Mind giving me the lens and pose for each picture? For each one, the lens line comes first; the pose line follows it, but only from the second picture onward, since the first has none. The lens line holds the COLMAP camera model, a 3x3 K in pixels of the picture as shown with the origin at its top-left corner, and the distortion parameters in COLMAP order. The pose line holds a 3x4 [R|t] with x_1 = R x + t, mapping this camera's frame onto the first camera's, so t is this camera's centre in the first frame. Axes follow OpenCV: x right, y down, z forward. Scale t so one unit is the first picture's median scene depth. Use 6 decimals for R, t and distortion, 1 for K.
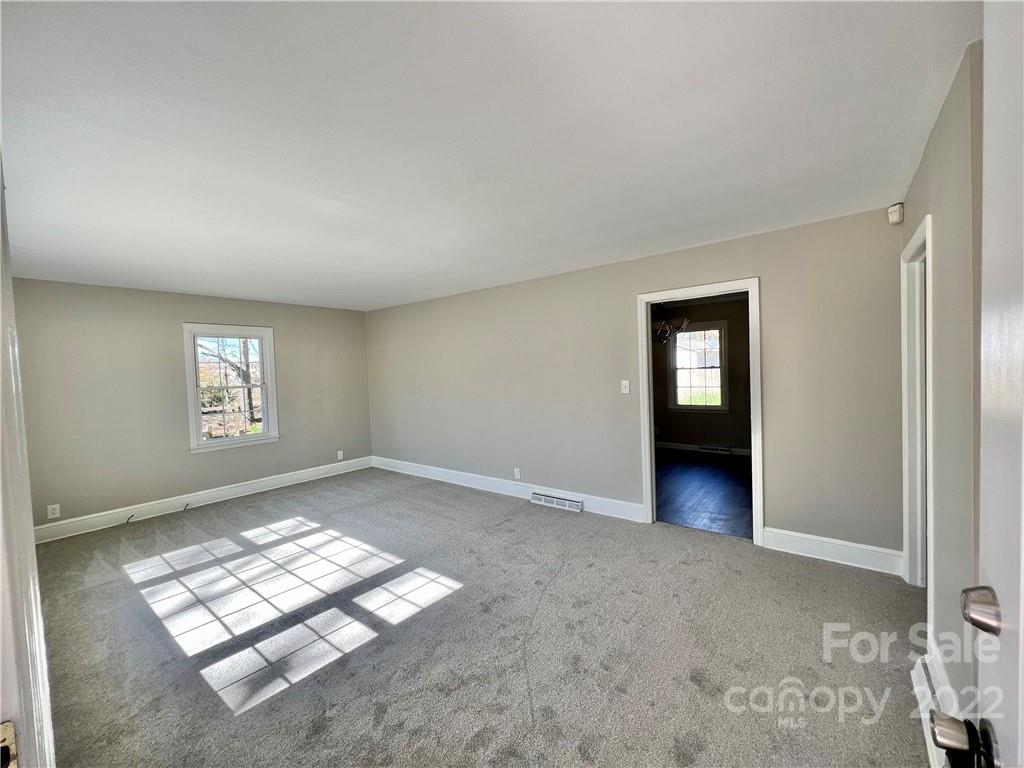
lens RADIAL K [[413.0, 0, 513.5], [0, 413.0, 384.3], [0, 0, 1]] dist [-0.000928, -0.000109]
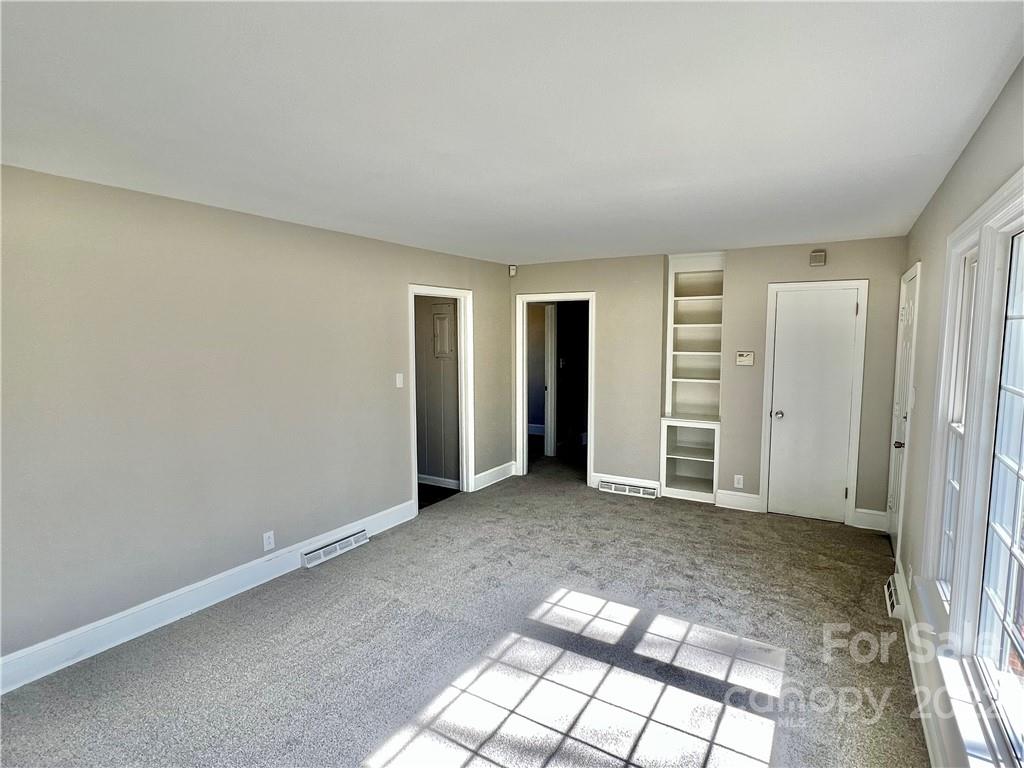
lens RADIAL K [[540.2, 0, 514.6], [0, 540.2, 382.5], [0, 0, 1]] dist [0.000193, 0.000075]
pose [[-0.113629, -0.057894, 0.991835, -1.093312], [0.041657, 0.997145, 0.062977, -0.063384], [-0.992650, 0.048472, -0.110893, 0.998176]]
